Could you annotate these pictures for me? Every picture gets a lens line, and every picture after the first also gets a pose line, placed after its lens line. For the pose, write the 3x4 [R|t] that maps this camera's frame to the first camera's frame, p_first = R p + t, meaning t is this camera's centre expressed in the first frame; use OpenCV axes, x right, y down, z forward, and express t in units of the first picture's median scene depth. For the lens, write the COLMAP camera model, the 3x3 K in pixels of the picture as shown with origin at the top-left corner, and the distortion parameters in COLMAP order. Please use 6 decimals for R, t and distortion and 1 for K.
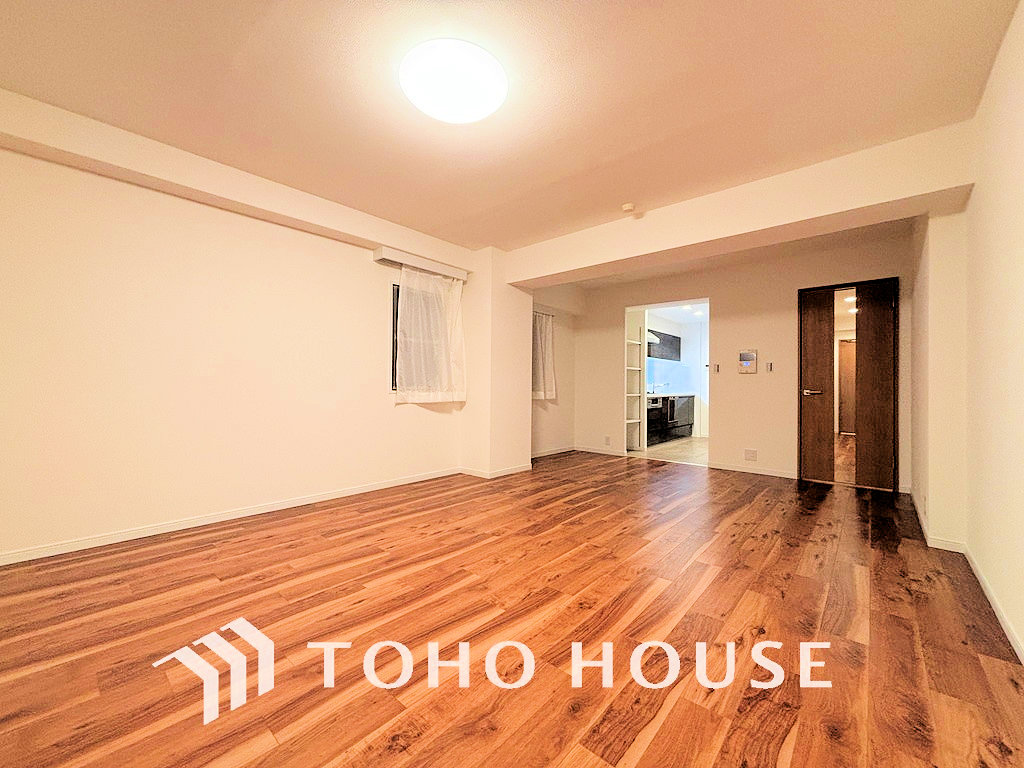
lens RADIAL K [[407.1, 0, 509.0], [0, 407.1, 387.9], [0, 0, 1]] dist [-0.002966, 0.000731]
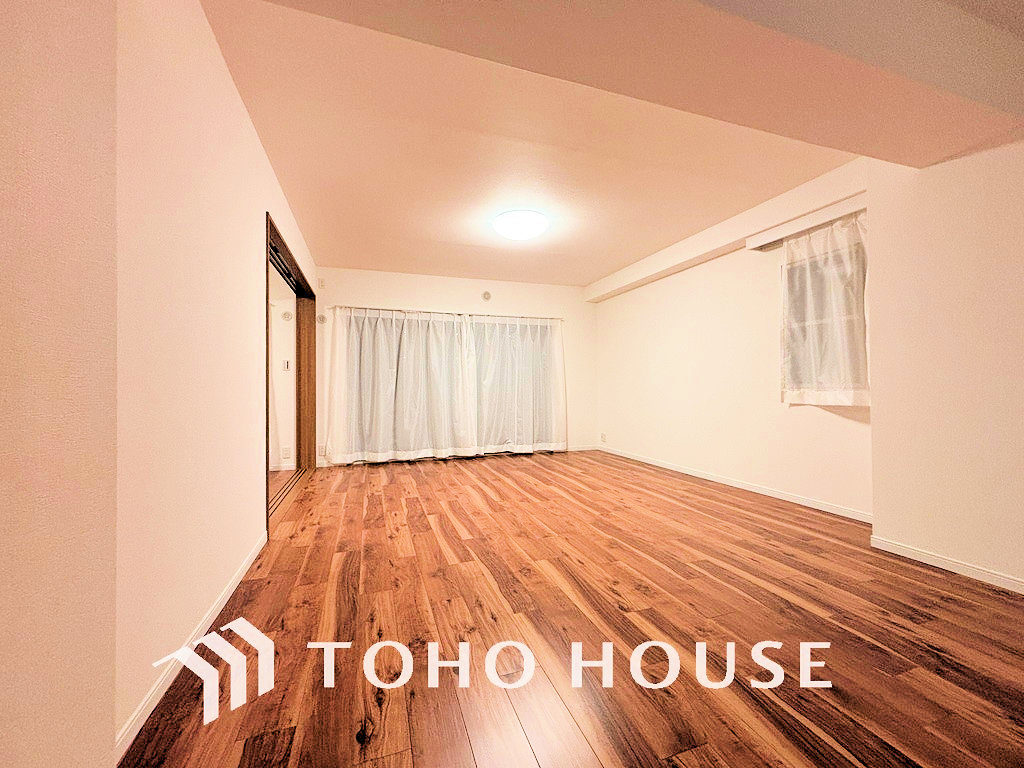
lens RADIAL K [[407.1, 0, 510.0], [0, 407.1, 382.0], [0, 0, 1]] dist [-0.002966, 0.000731]
pose [[-0.486506, -0.013614, -0.873571, 1.034949], [-0.002940, 0.999898, -0.013945, 0.008788], [0.873672, -0.004216, -0.486496, 1.260123]]
